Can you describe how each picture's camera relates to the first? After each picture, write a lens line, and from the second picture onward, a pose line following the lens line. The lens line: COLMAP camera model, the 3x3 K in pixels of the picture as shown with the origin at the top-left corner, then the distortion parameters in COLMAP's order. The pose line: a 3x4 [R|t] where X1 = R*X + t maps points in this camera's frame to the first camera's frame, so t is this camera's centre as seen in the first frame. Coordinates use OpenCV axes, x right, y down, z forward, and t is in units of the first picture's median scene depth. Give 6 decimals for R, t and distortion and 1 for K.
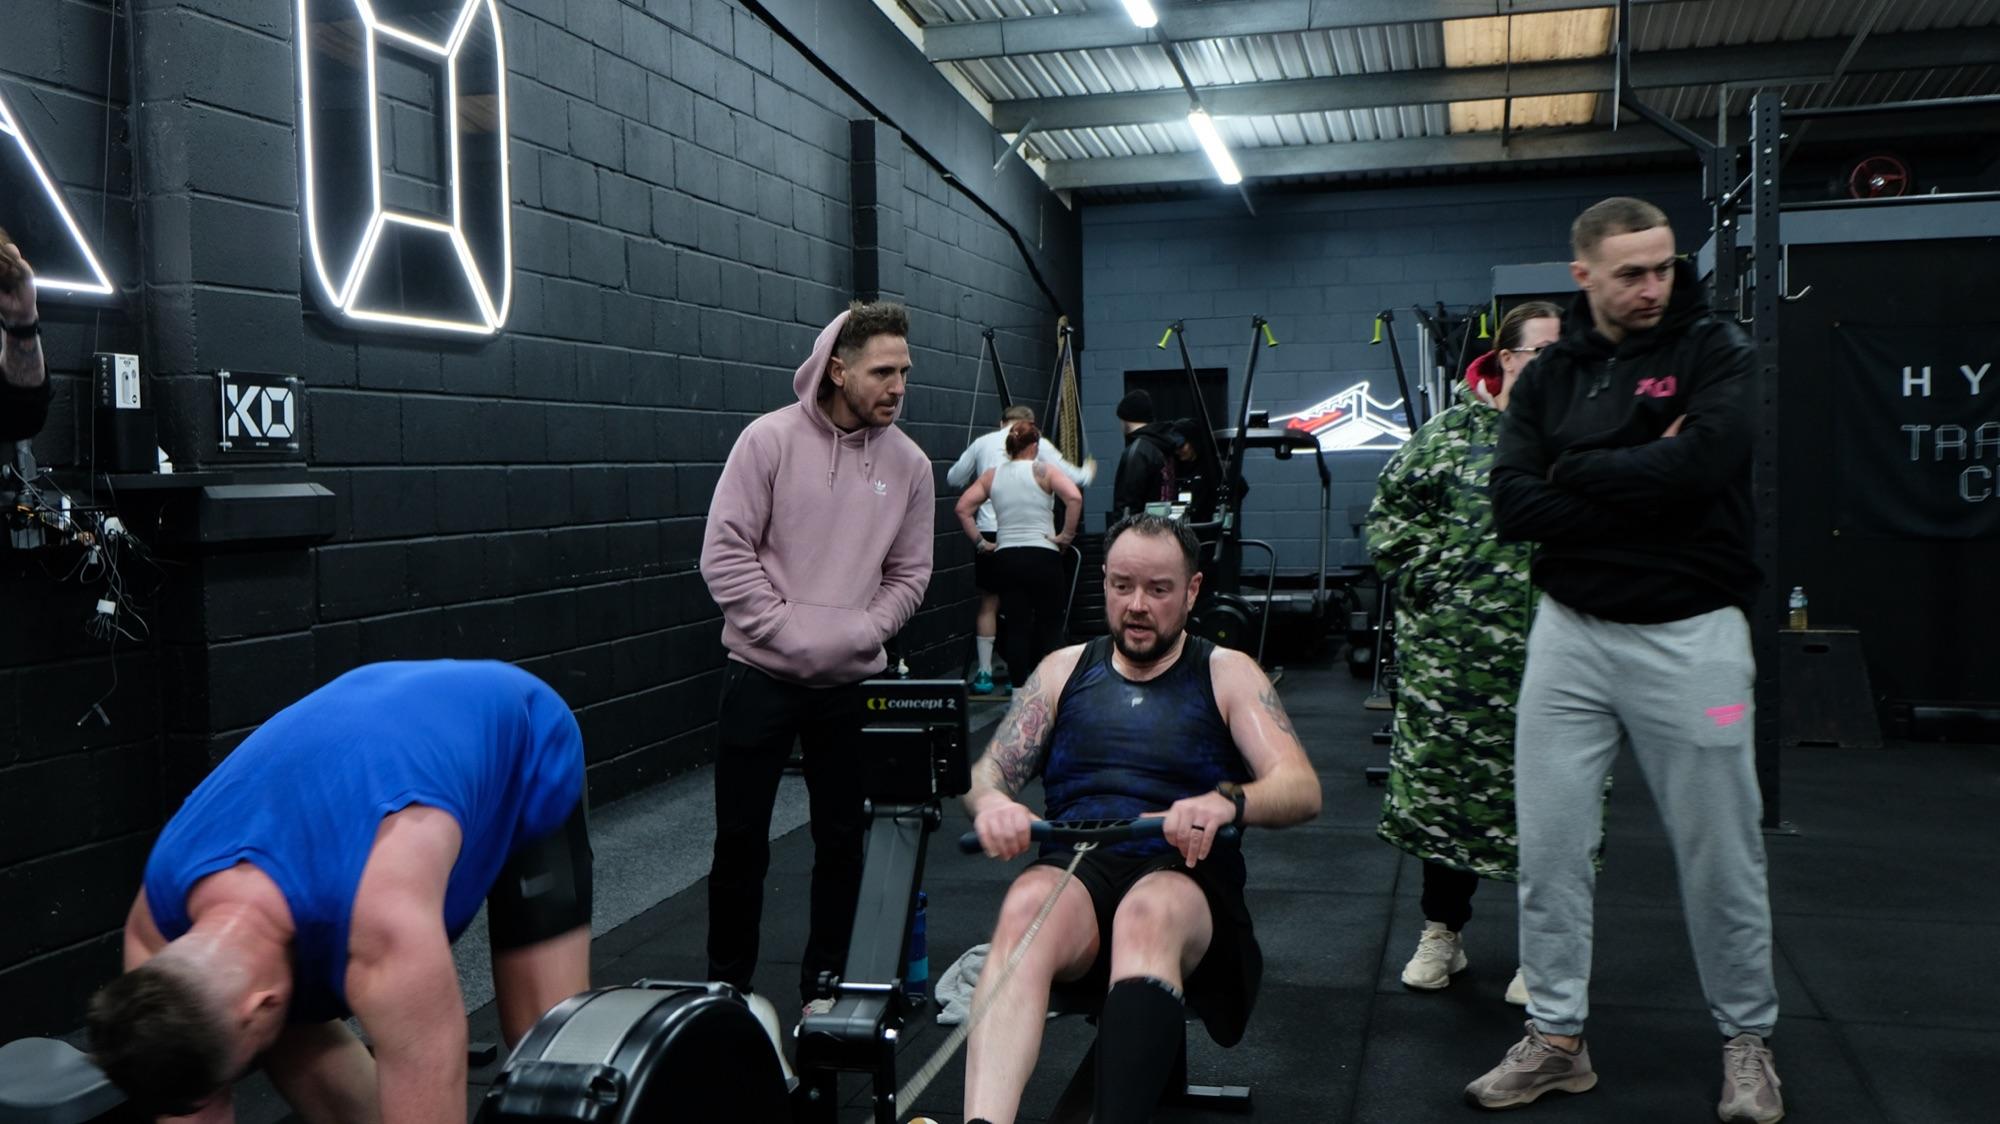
lens RADIAL K [[1886.4, 0, 994.2], [0, 1886.4, 492.2], [0, 0, 1]] dist [0.046611, -0.023360]
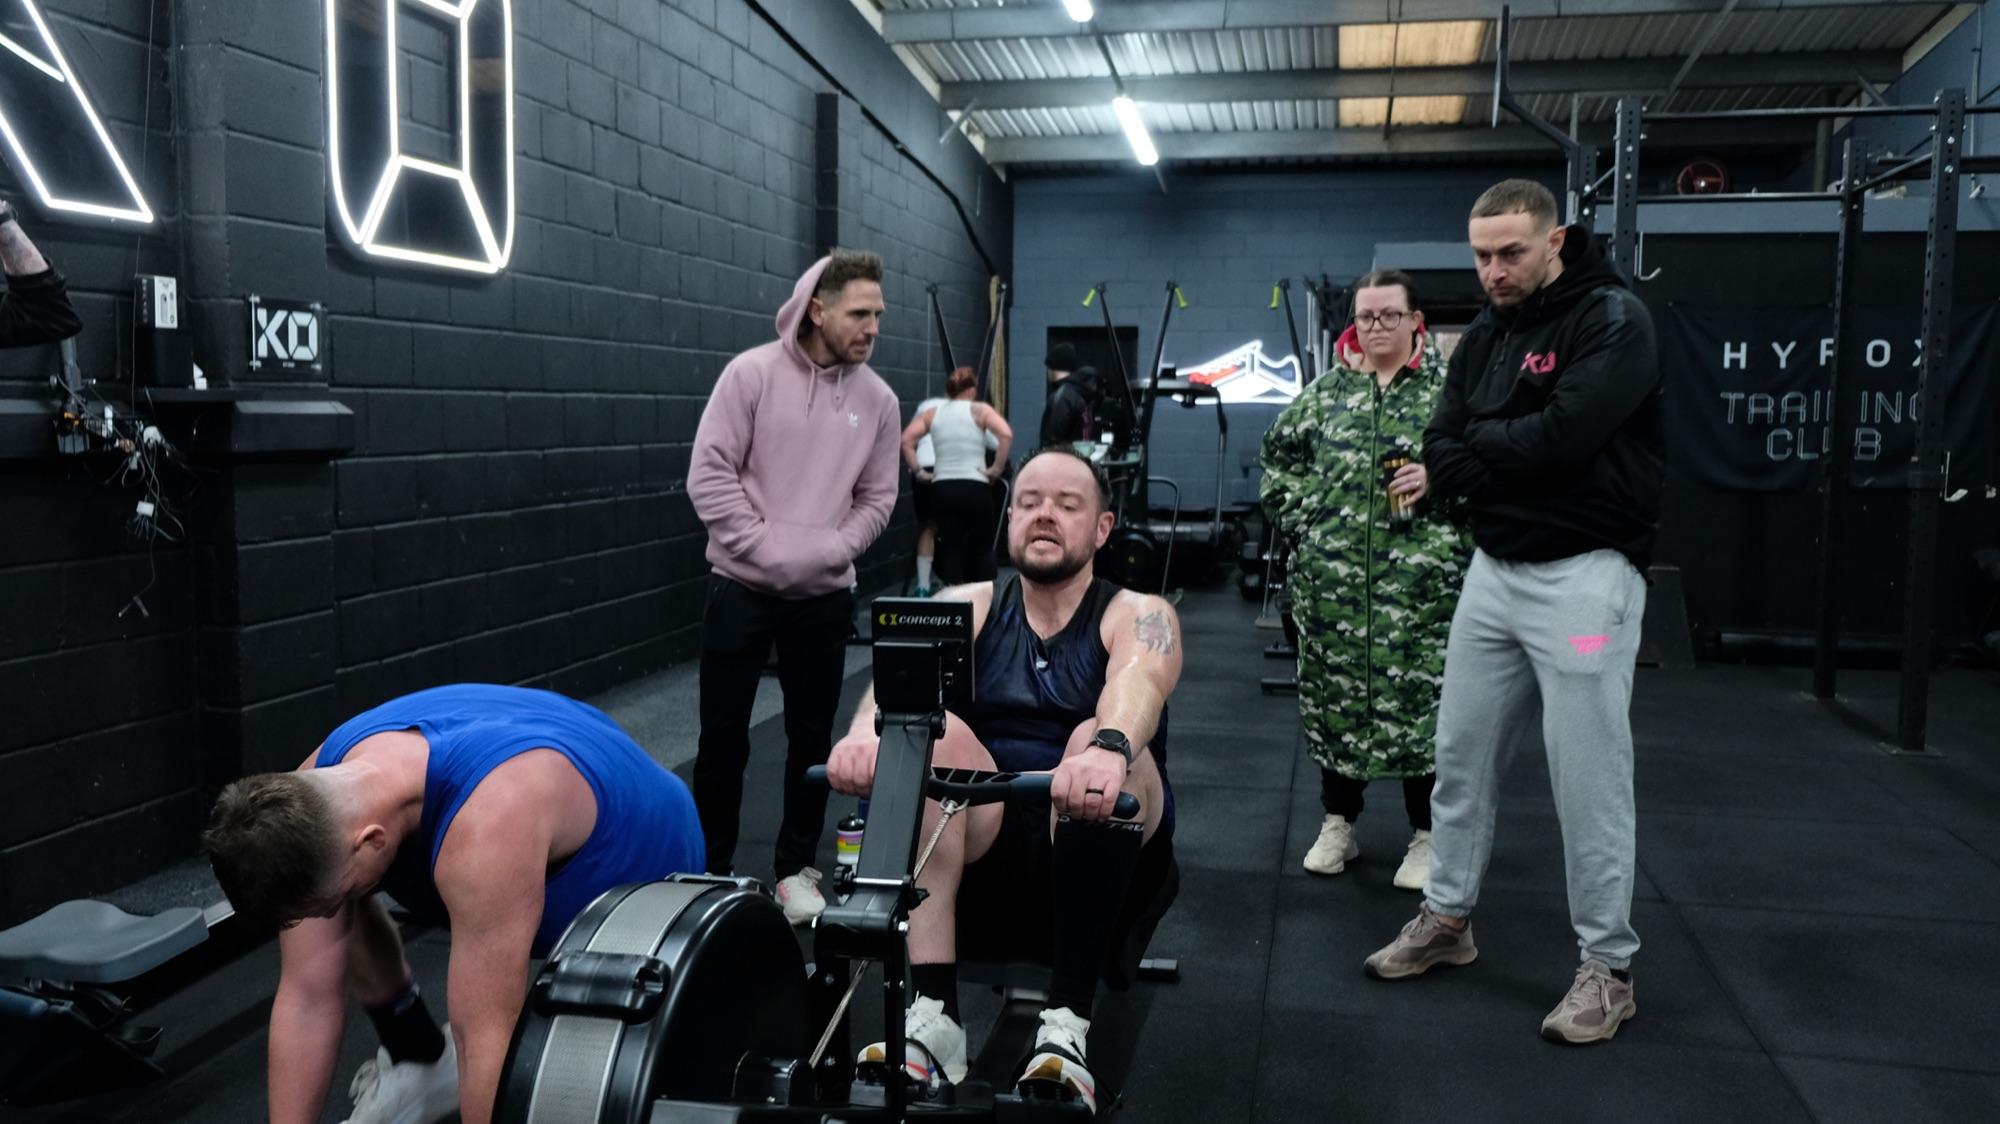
lens RADIAL K [[1642.5, 0, 995.5], [0, 1642.5, 501.2], [0, 0, 1]] dist [-0.036146, 0.068863]
pose [[0.998506, 0.025229, 0.048472, -0.012347], [-0.027224, 0.998790, 0.040950, 0.002080], [-0.047380, -0.042209, 0.997985, 0.020229]]
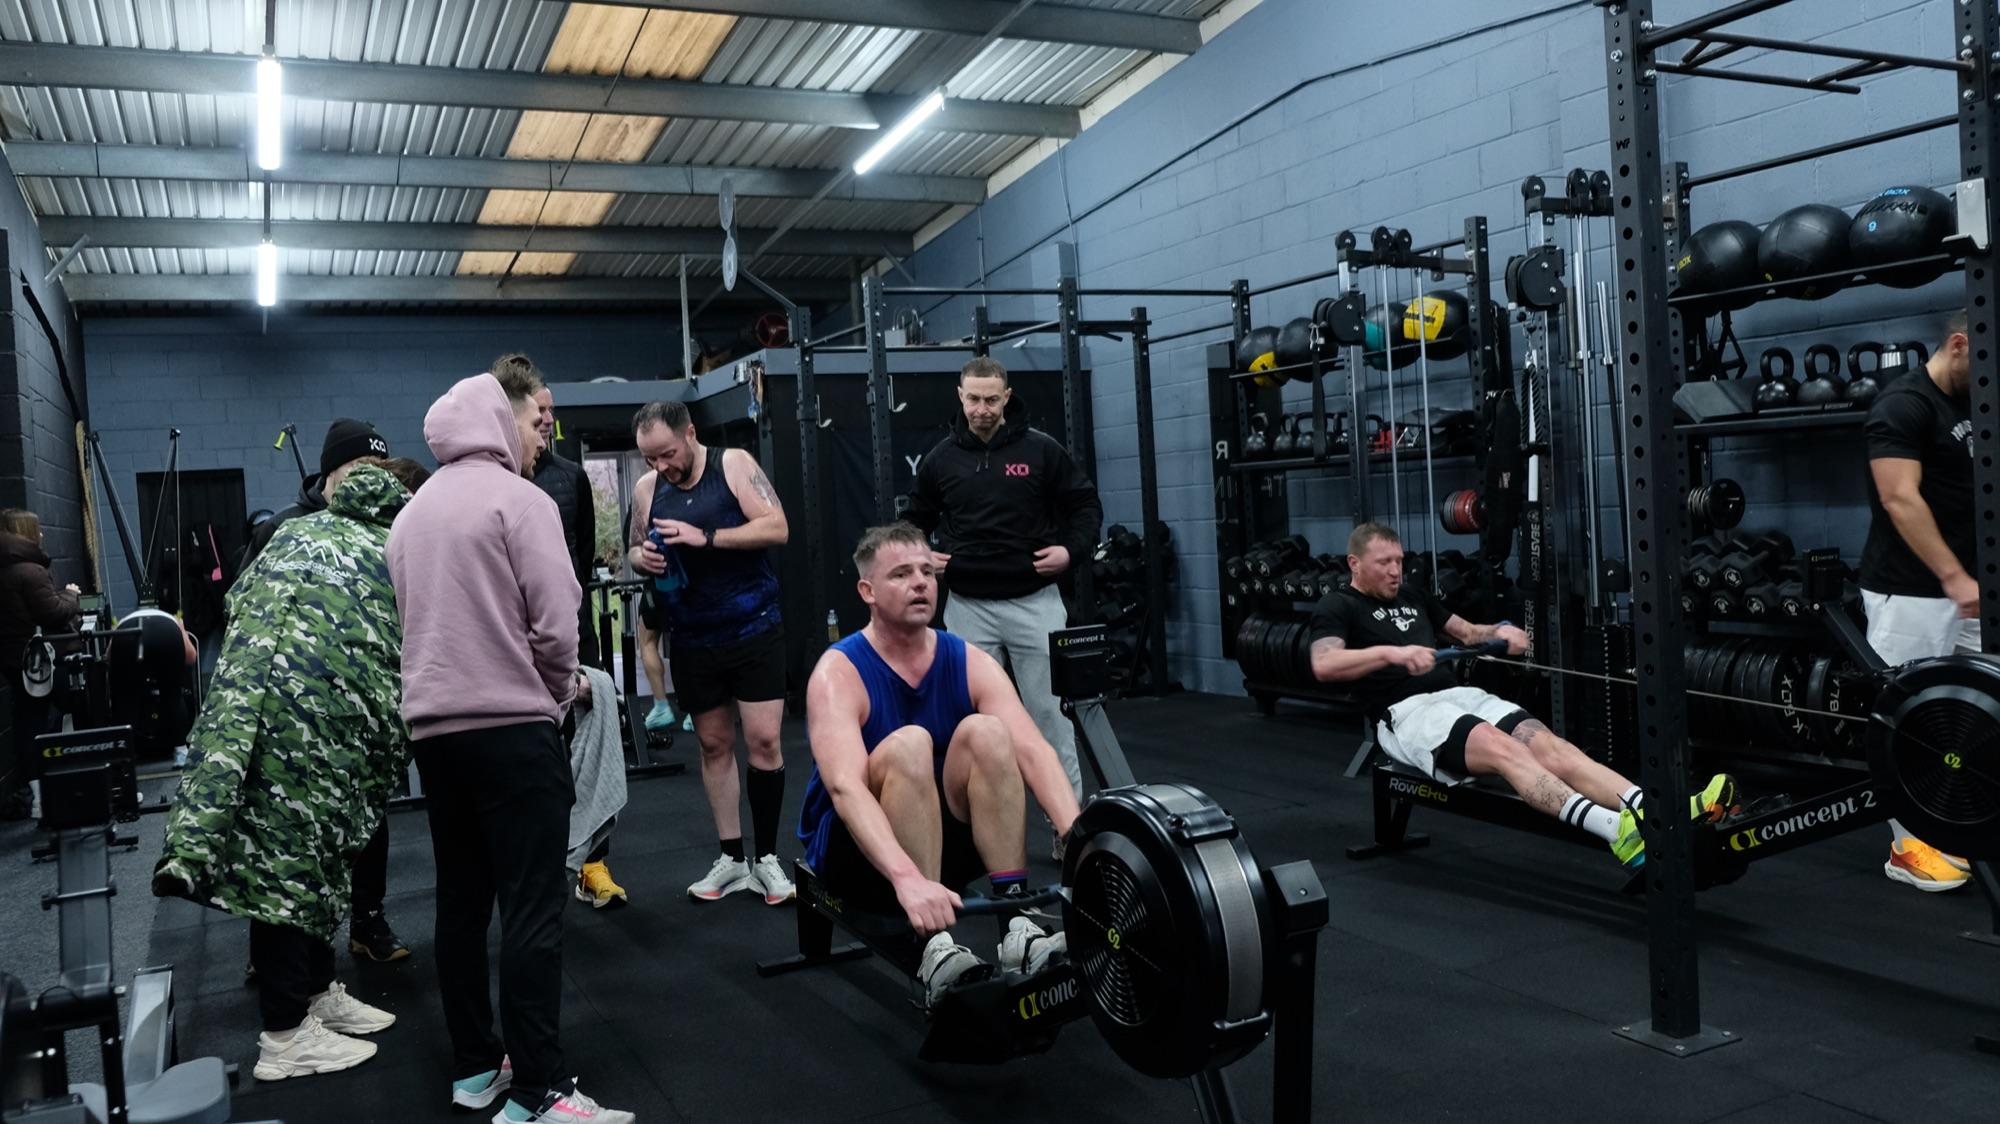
lens RADIAL K [[1642.5, 0, 995.5], [0, 1642.5, 501.2], [0, 0, 1]] dist [-0.036146, 0.068863]
pose [[0.748582, -0.025517, 0.662552, -0.292304], [0.057414, 0.998000, -0.026433, 0.006952], [-0.660552, 0.057827, 0.748550, -0.021374]]
